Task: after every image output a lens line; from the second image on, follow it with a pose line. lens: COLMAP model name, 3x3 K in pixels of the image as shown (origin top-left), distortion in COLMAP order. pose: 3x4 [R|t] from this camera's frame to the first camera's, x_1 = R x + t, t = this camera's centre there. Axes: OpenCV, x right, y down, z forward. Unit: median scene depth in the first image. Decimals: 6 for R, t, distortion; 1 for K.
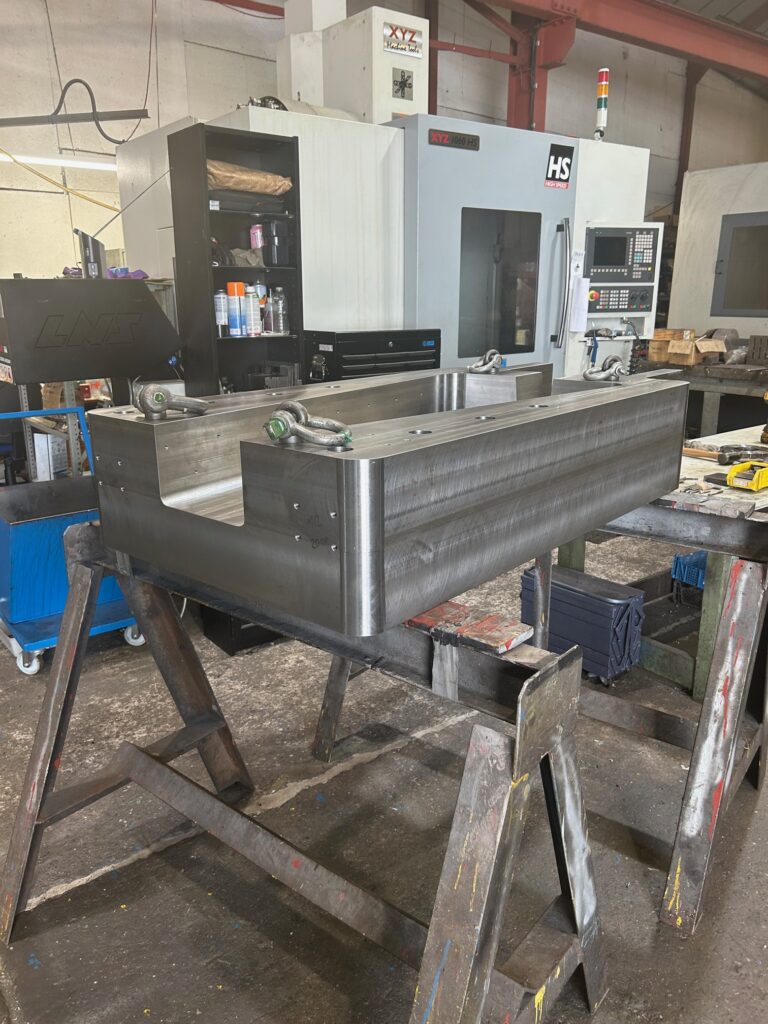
lens RADIAL K [[767.6, 0, 372.8], [0, 767.6, 506.8], [0, 0, 1]] dist [0.027593, -0.044884]
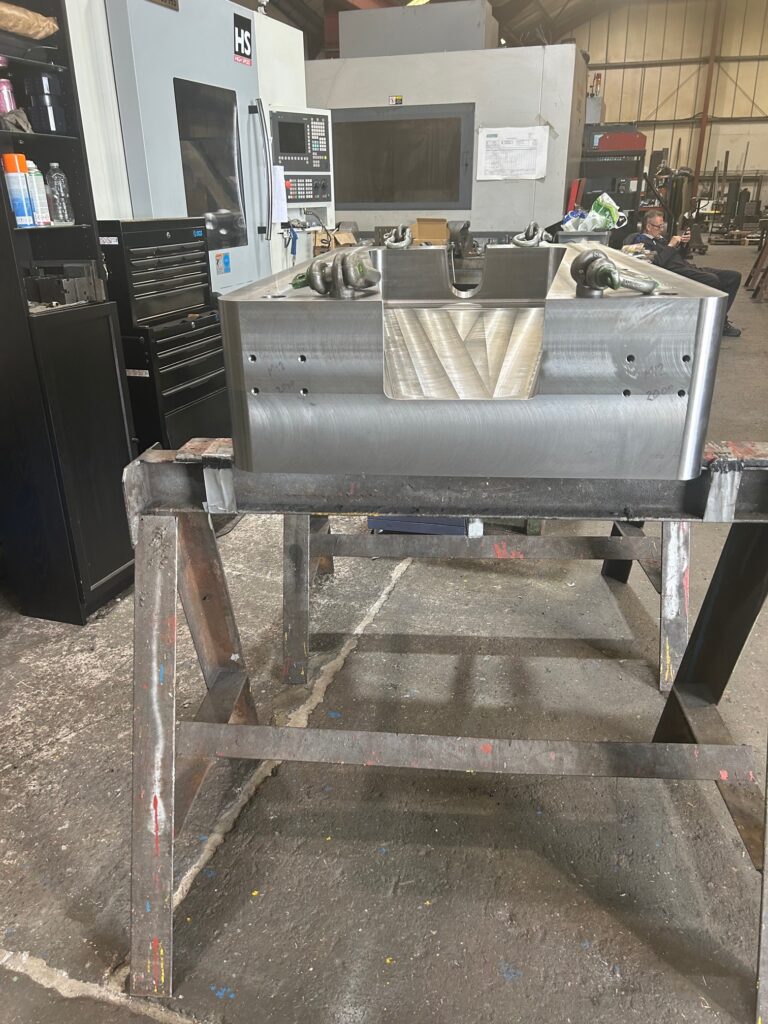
lens RADIAL K [[767.6, 0, 381.4], [0, 767.6, 512.3], [0, 0, 1]] dist [0.027593, -0.044884]
pose [[0.823078, -0.224216, 0.521794, -0.329989], [0.162543, 0.973337, 0.161850, -0.008131], [-0.544171, -0.048401, 0.837577, 0.129135]]
